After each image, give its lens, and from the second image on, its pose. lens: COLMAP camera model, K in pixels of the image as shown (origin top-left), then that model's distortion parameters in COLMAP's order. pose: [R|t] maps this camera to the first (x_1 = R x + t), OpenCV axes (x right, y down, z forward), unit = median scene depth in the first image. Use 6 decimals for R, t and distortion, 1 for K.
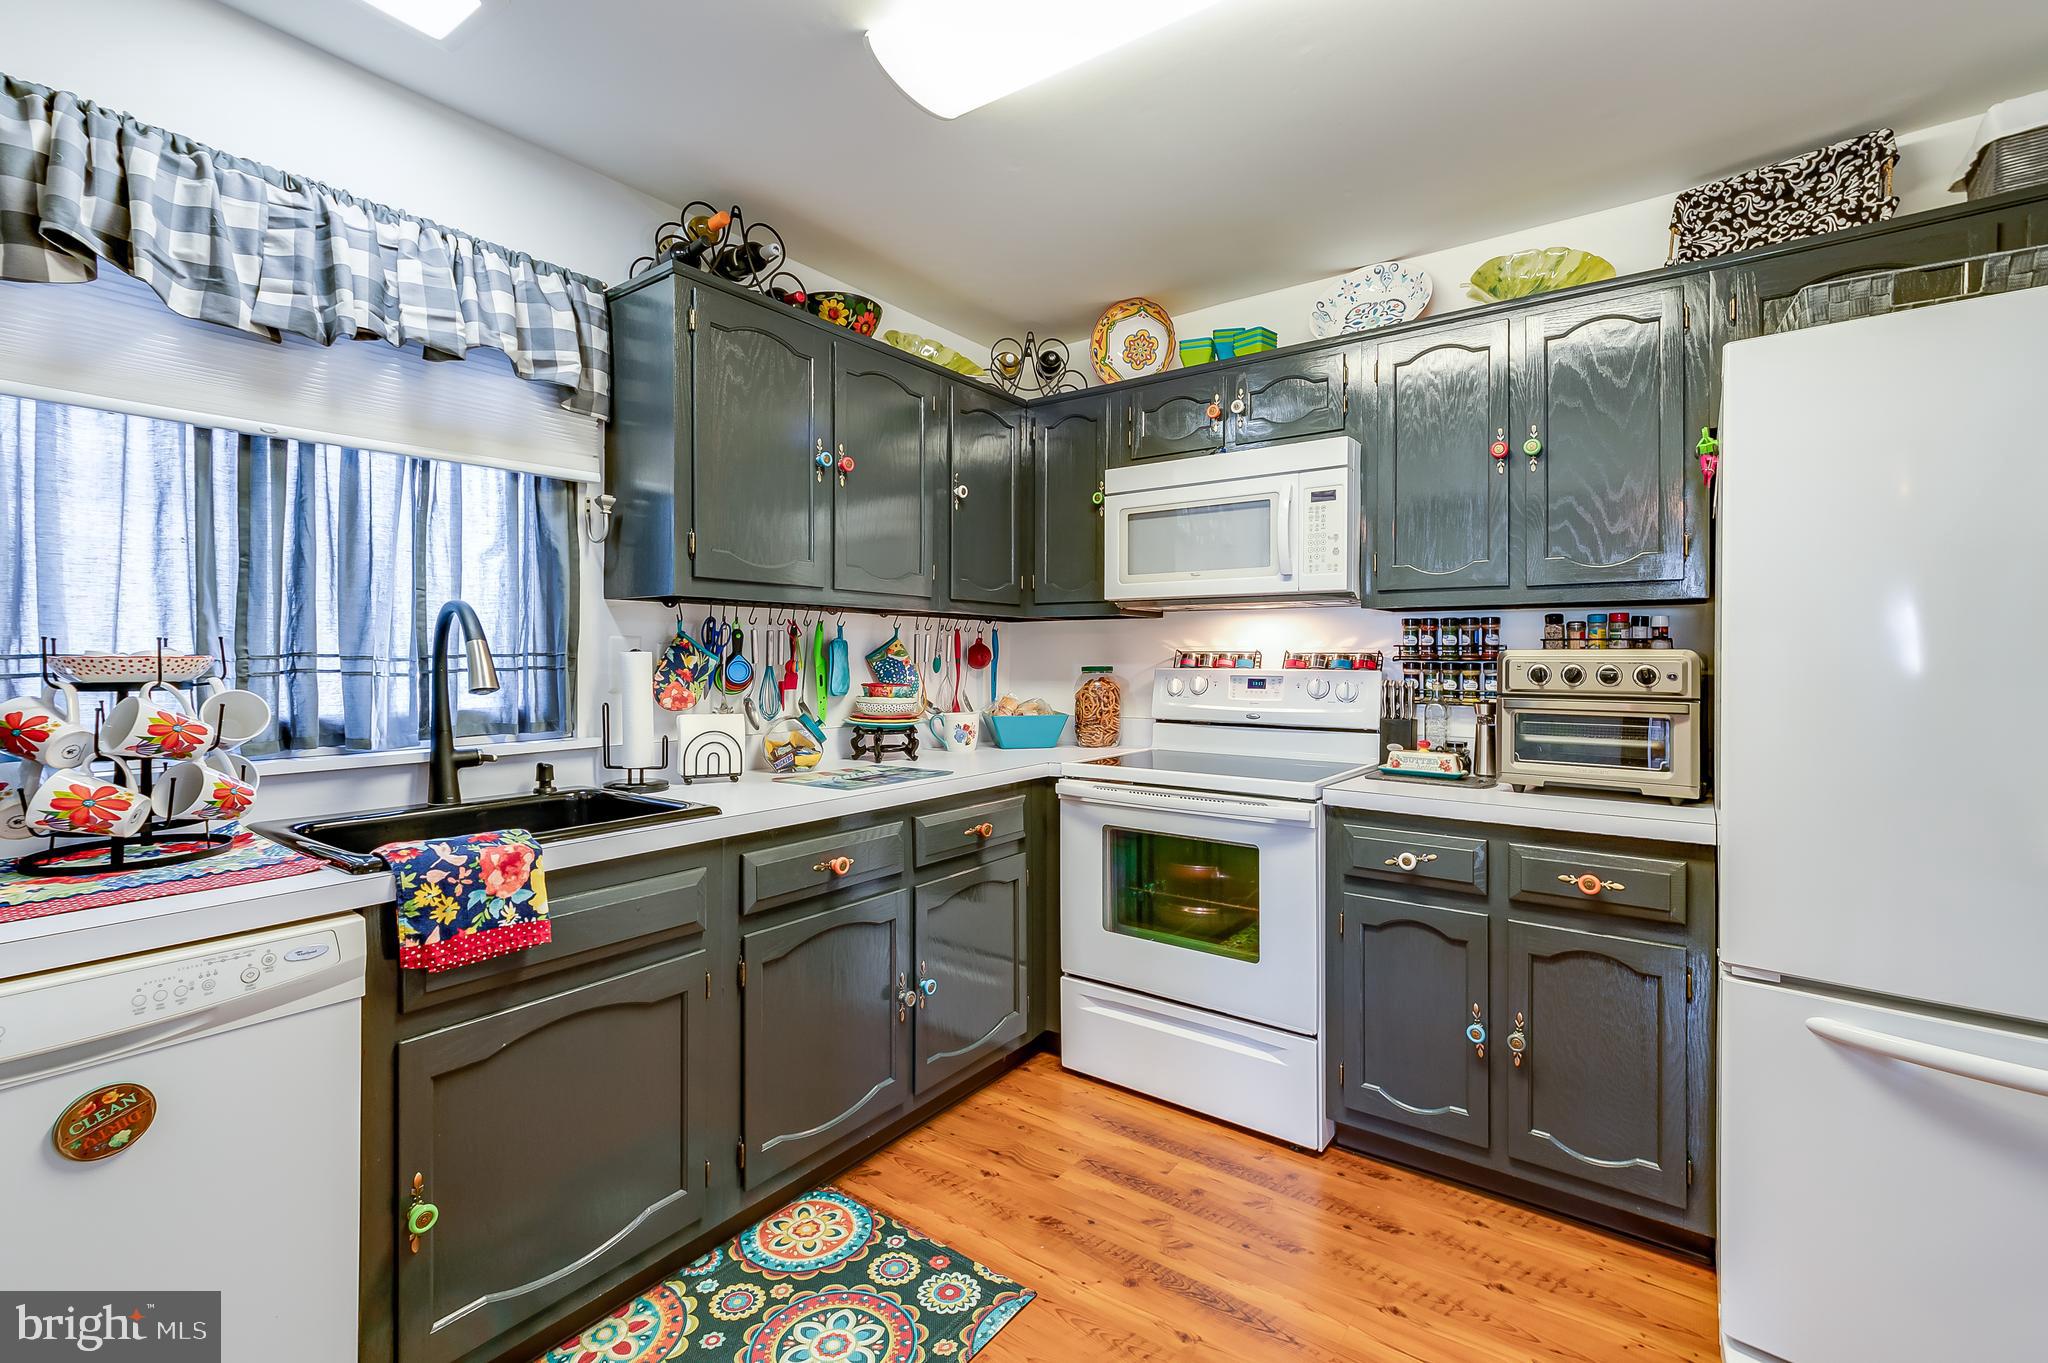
lens RADIAL K [[898.1, 0, 1024.6], [0, 898.1, 661.4], [0, 0, 1]] dist [0.004666, 0.000683]
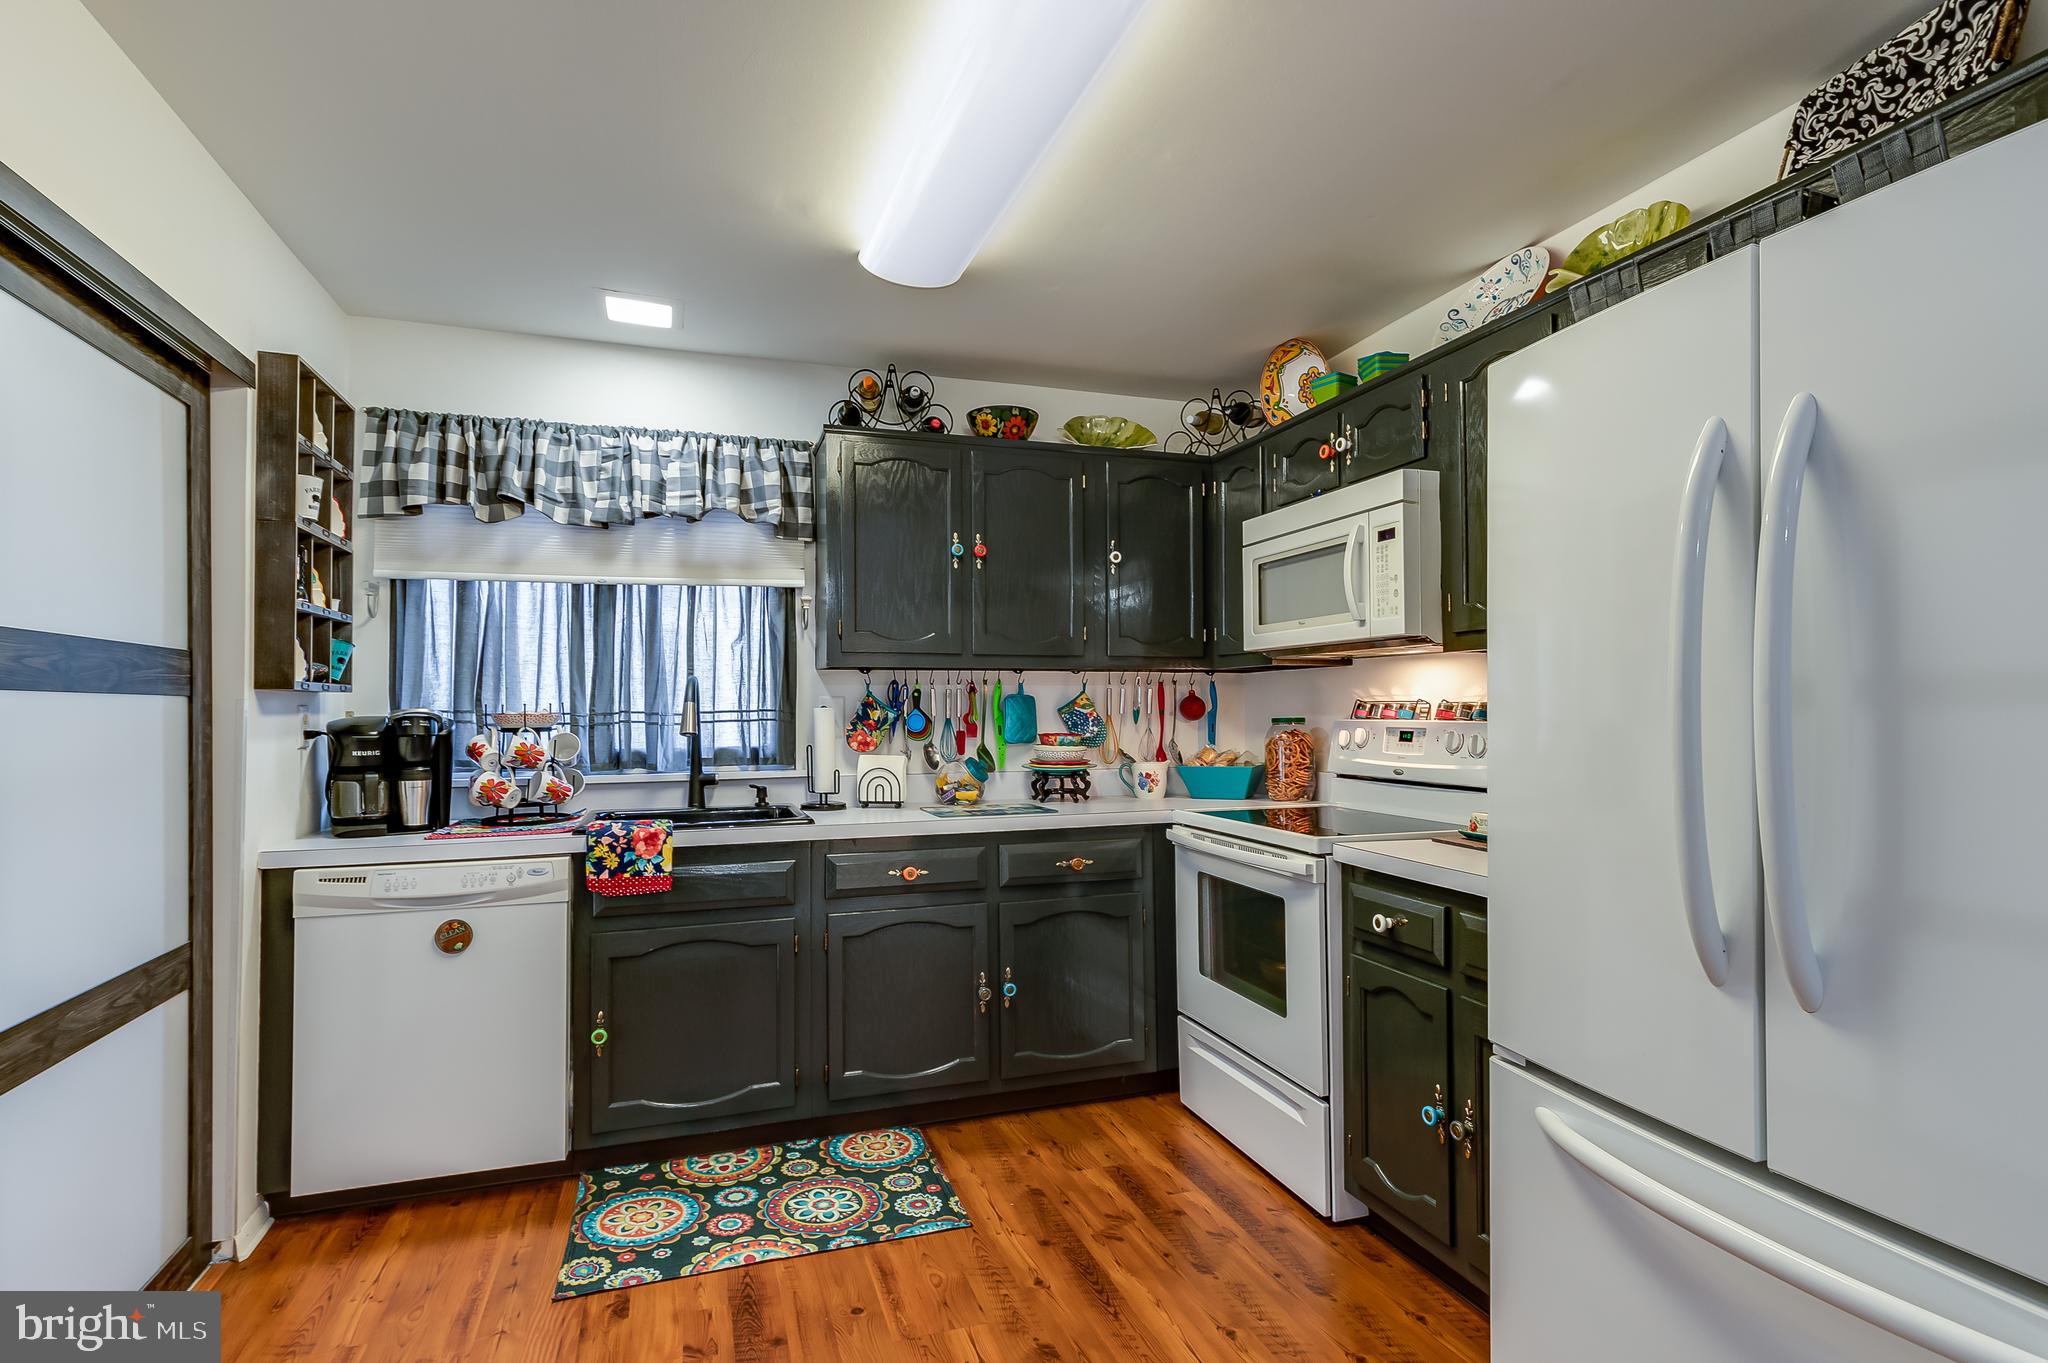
lens RADIAL K [[1008.5, 0, 1020.0], [0, 1008.5, 698.6], [0, 0, 1]] dist [0.006386, 0.002355]
pose [[0.819248, -0.013306, -0.573285, 0.730561], [0.005510, 0.999867, -0.015333, 0.000156], [0.573412, 0.009403, 0.819213, -0.090068]]
